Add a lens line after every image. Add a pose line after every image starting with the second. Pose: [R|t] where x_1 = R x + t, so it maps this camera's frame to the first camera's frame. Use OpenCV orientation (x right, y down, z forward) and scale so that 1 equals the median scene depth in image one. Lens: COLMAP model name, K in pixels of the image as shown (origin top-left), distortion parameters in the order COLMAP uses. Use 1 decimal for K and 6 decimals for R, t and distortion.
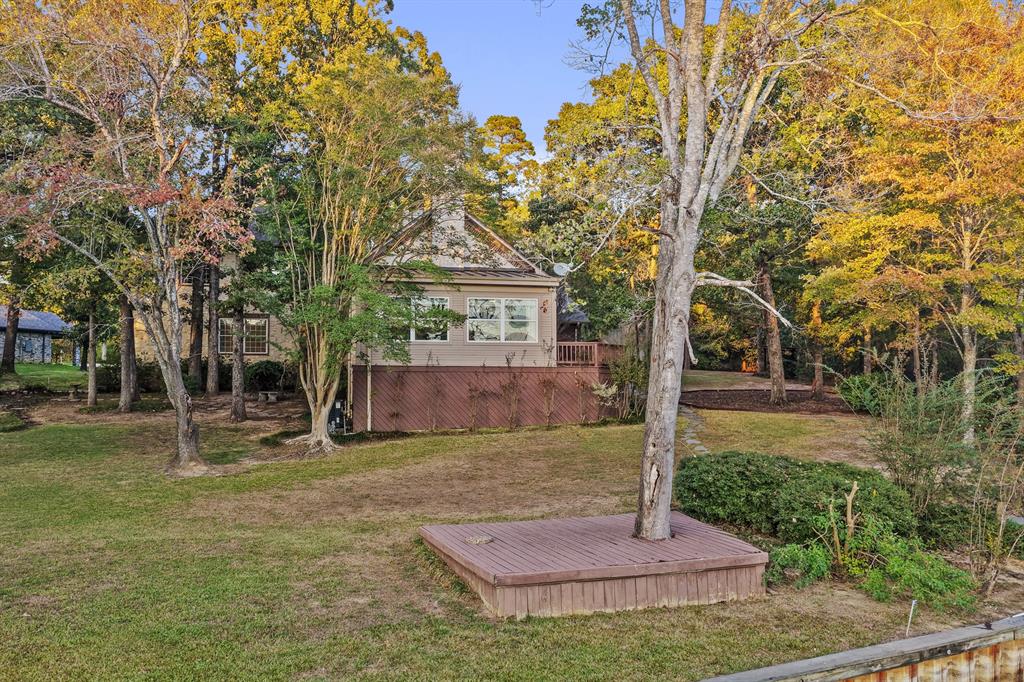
lens RADIAL K [[817.7, 0, 511.9], [0, 817.7, 342.5], [0, 0, 1]] dist [-0.008352, -0.002263]
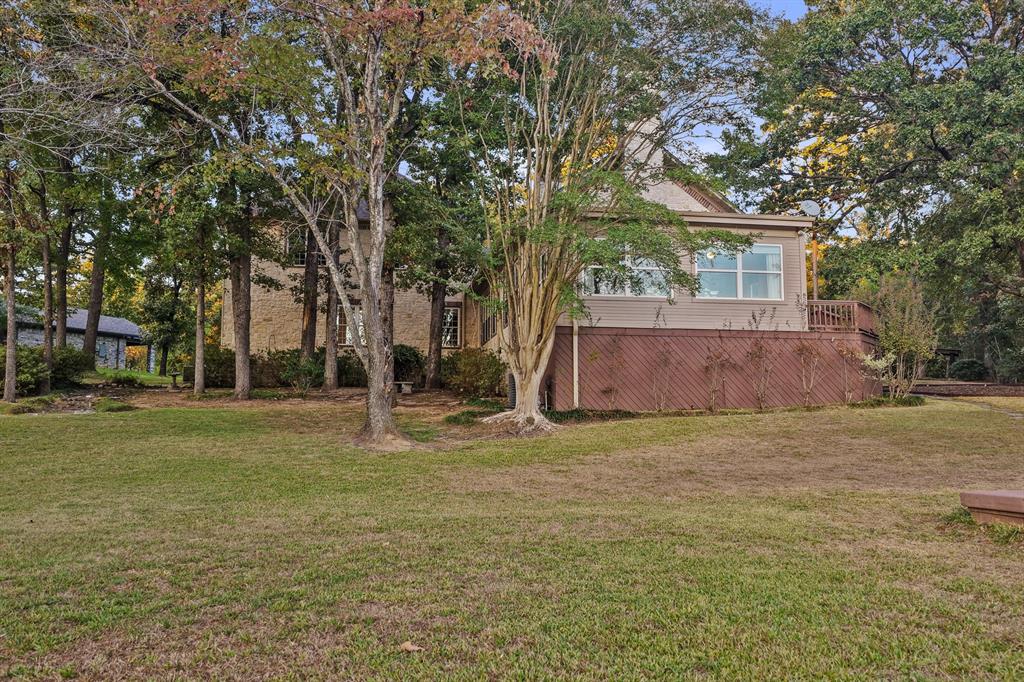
lens RADIAL K [[817.7, 0, 512.2], [0, 817.7, 340.3], [0, 0, 1]] dist [-0.008352, -0.002263]
pose [[0.999022, -0.002986, -0.044122, -0.193381], [0.000885, 0.998869, -0.047544, 0.075330], [0.044214, 0.047459, 0.997894, 0.220930]]
